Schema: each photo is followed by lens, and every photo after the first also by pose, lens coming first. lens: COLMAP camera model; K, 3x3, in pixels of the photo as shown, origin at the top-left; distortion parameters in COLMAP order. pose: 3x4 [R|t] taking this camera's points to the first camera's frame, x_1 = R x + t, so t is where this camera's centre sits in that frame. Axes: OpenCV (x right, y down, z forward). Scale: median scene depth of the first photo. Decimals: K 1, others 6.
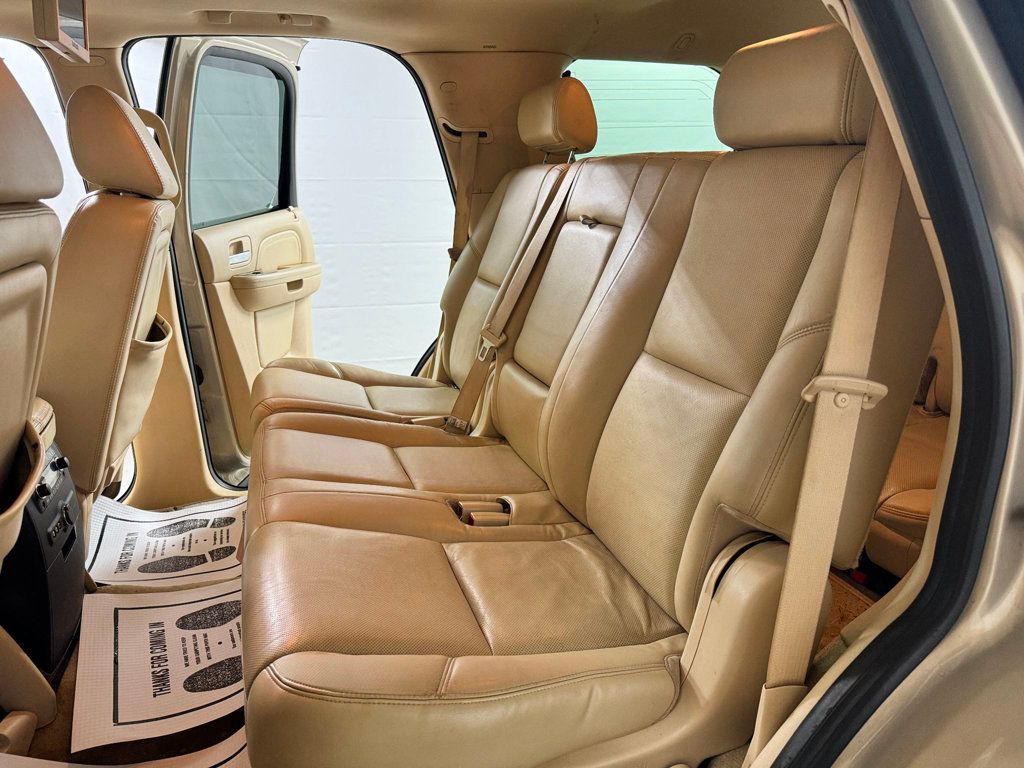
lens RADIAL K [[736.6, 0, 511.5], [0, 736.6, 382.3], [0, 0, 1]] dist [0.009252, -0.018295]
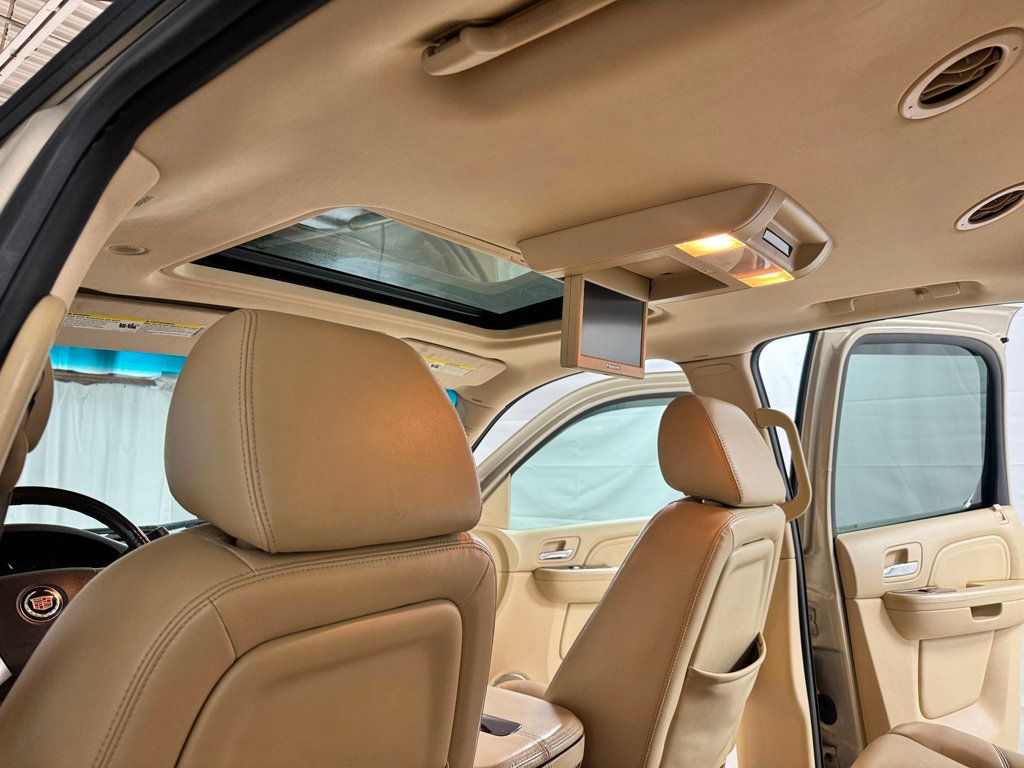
lens RADIAL K [[736.6, 0, 512.4], [0, 736.6, 385.4], [0, 0, 1]] dist [0.009252, -0.018295]
pose [[0.574720, -0.098436, -0.812408, 0.067564], [-0.198951, 0.946149, -0.255383, -0.070846], [0.793798, 0.308403, 0.524187, 0.178850]]
